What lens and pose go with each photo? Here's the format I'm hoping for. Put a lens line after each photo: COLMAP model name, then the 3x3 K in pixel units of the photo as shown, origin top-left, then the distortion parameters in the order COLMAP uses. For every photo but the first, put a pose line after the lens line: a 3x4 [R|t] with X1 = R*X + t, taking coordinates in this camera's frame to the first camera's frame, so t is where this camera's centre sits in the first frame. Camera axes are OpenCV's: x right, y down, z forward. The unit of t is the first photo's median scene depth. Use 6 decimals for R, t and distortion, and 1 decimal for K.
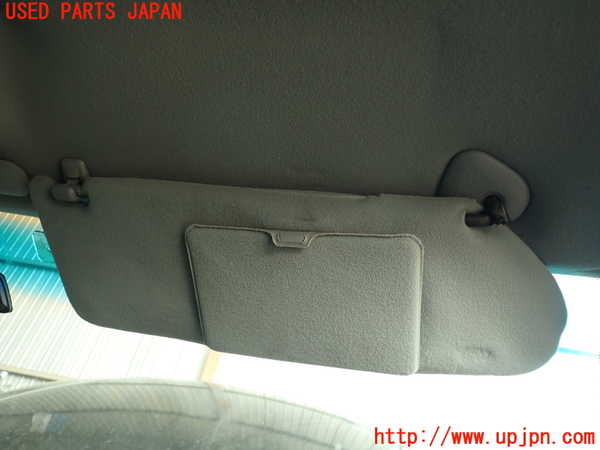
lens RADIAL K [[438.2, 0, 300.6], [0, 438.2, 224.7], [0, 0, 1]] dist [0.003207, -0.005135]
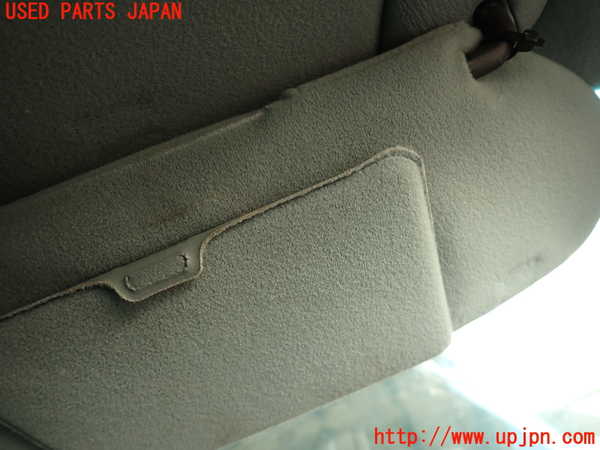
lens RADIAL K [[438.2, 0, 301.0], [0, 438.2, 224.9], [0, 0, 1]] dist [0.003207, -0.005135]
pose [[0.847703, -0.480372, 0.225037, 0.024489], [0.419579, 0.866743, 0.269646, -0.067823], [-0.324580, -0.134159, 0.936295, 0.554637]]
